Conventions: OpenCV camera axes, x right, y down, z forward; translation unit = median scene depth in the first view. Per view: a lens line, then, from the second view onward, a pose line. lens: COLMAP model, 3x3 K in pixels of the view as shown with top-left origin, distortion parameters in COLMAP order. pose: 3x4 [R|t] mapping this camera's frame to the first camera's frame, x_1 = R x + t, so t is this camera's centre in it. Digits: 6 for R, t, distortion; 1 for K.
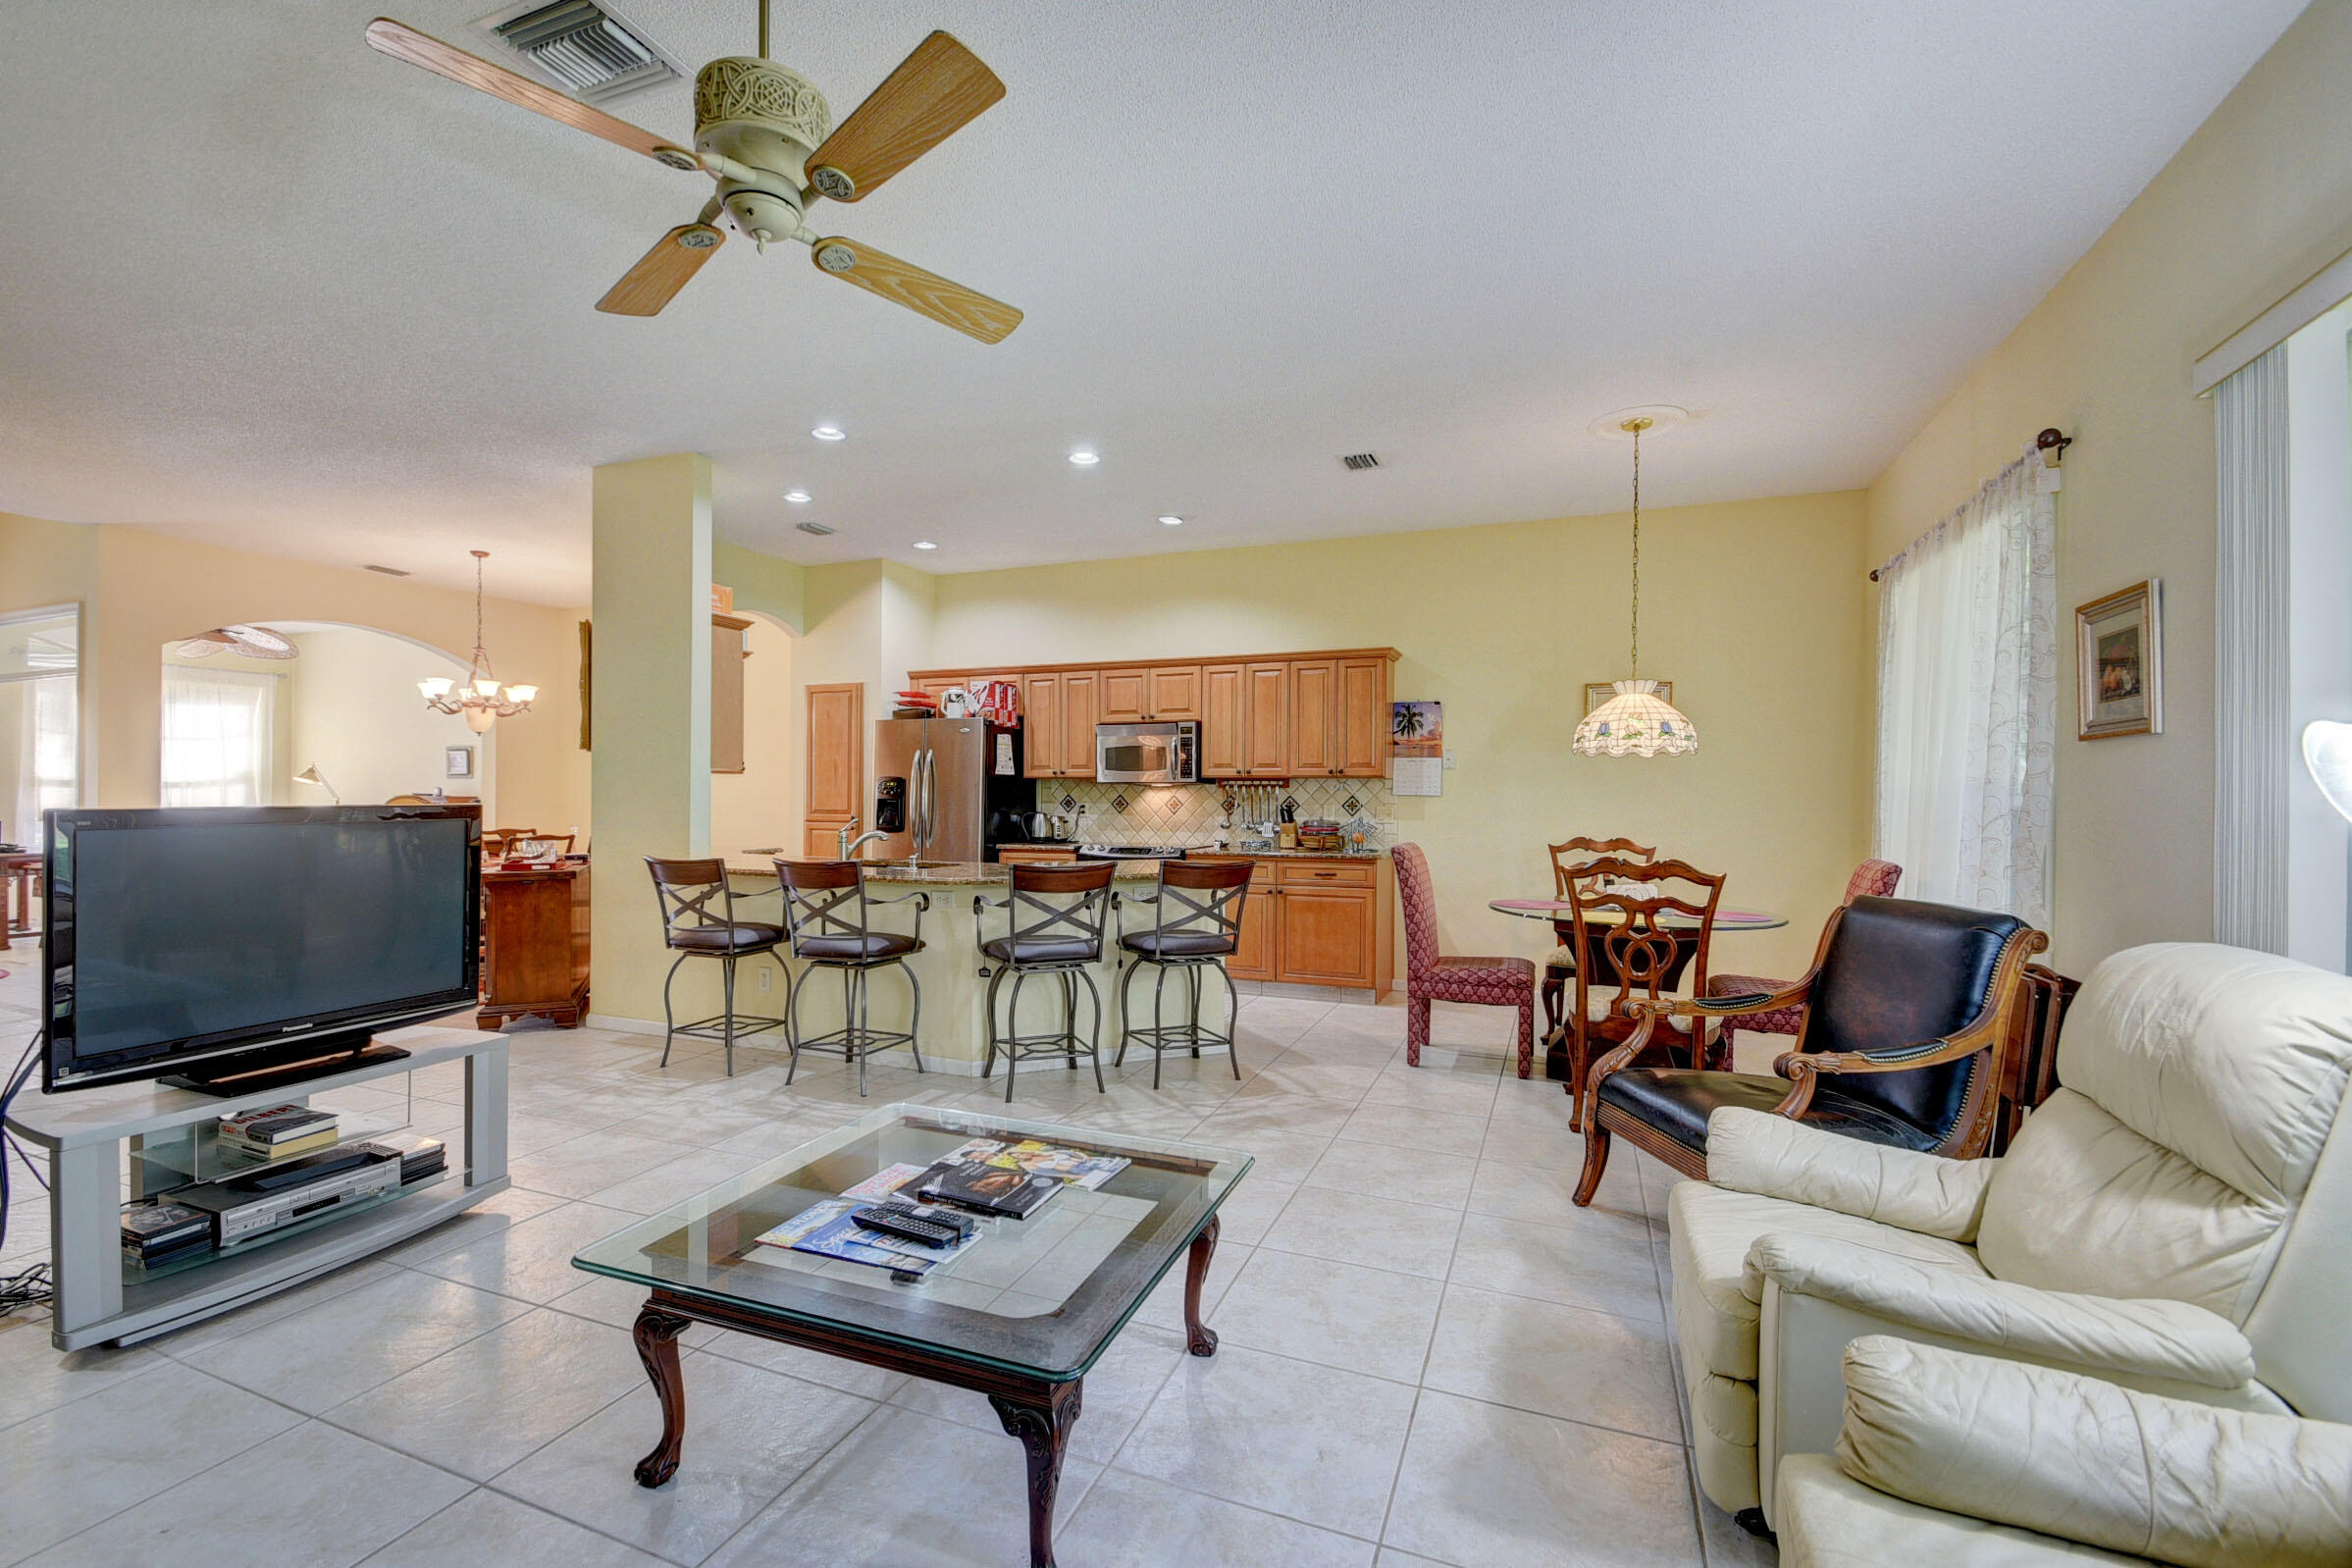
lens RADIAL K [[1040.0, 0, 1167.0], [0, 1040.0, 798.8], [0, 0, 1]] dist [0.002018, -0.010944]
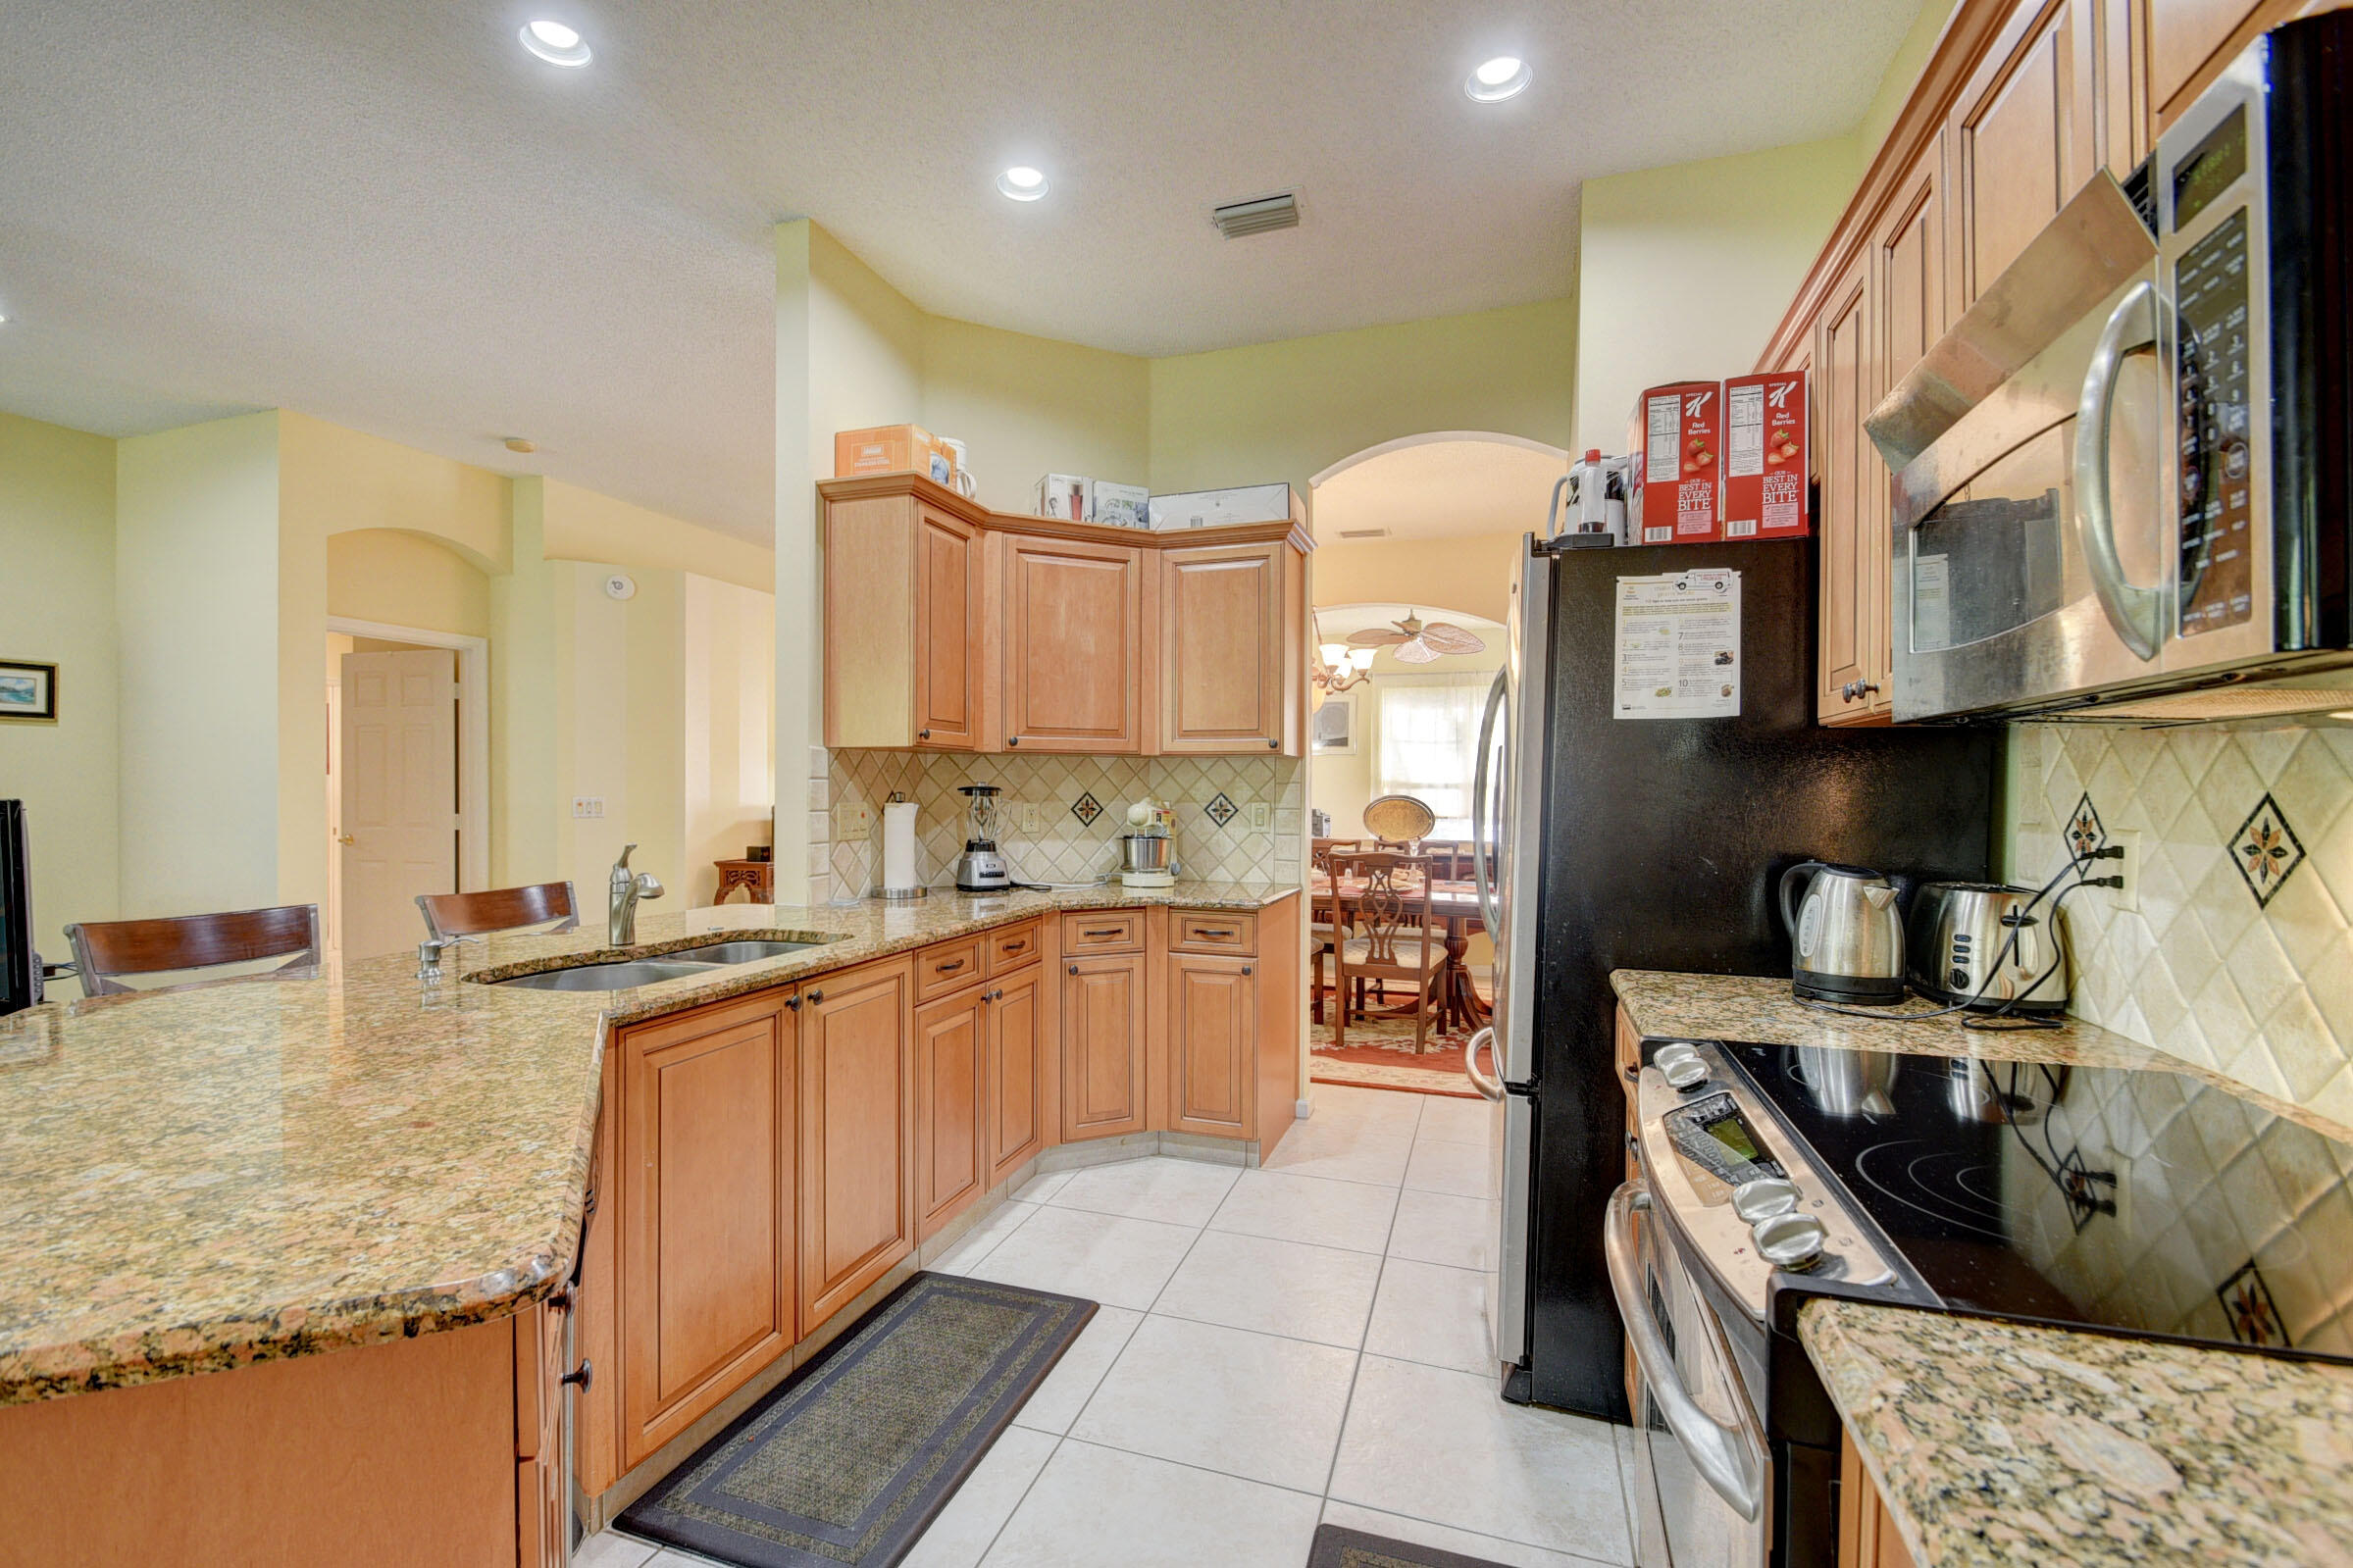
lens RADIAL K [[1040.3, 0, 1099.7], [0, 1040.3, 795.7], [0, 0, 1]] dist [0.002018, -0.010944]
pose [[0.016919, -0.002507, -0.999854, 0.116835], [0.000966, 0.999996, -0.002491, -0.003347], [0.999856, -0.000924, 0.016922, 0.880790]]
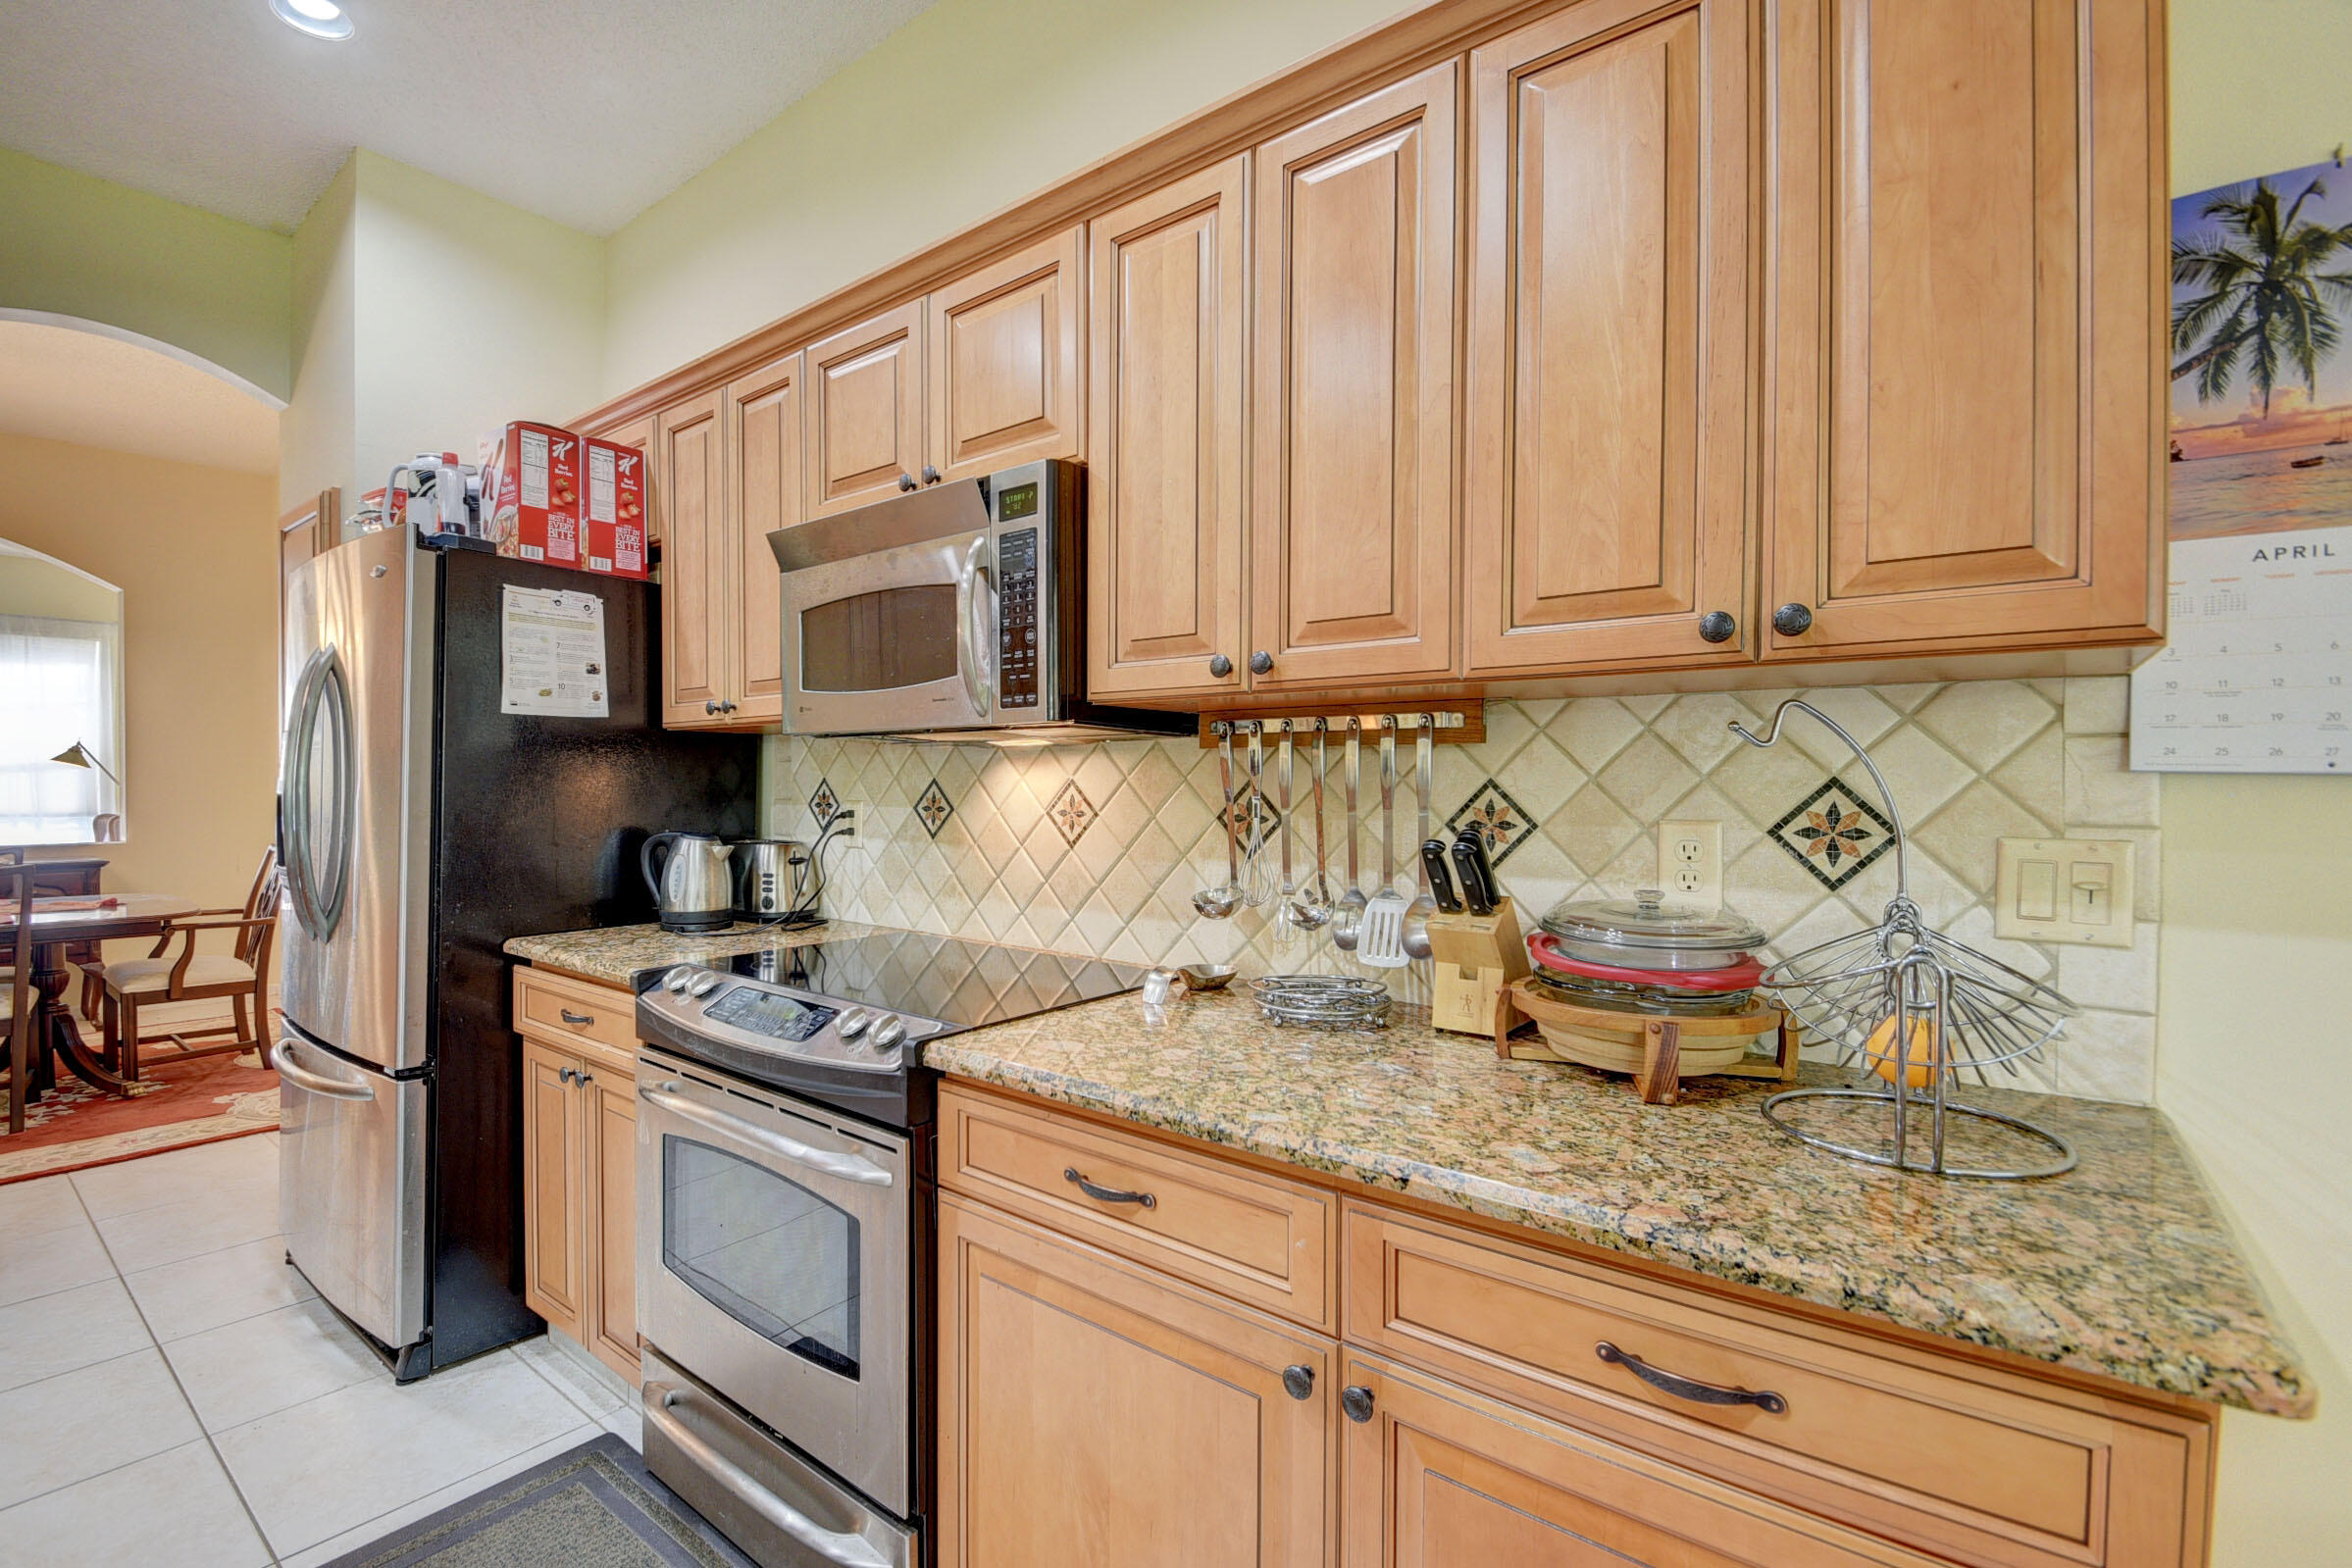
lens RADIAL K [[1039.9, 0, 1160.8], [0, 1039.9, 800.8], [0, 0, 1]] dist [0.002018, -0.010944]
pose [[0.959708, -0.001549, -0.280994, 0.113851], [0.008214, 0.999712, 0.022542, -0.003857], [0.280878, -0.023941, 0.959445, 0.779476]]
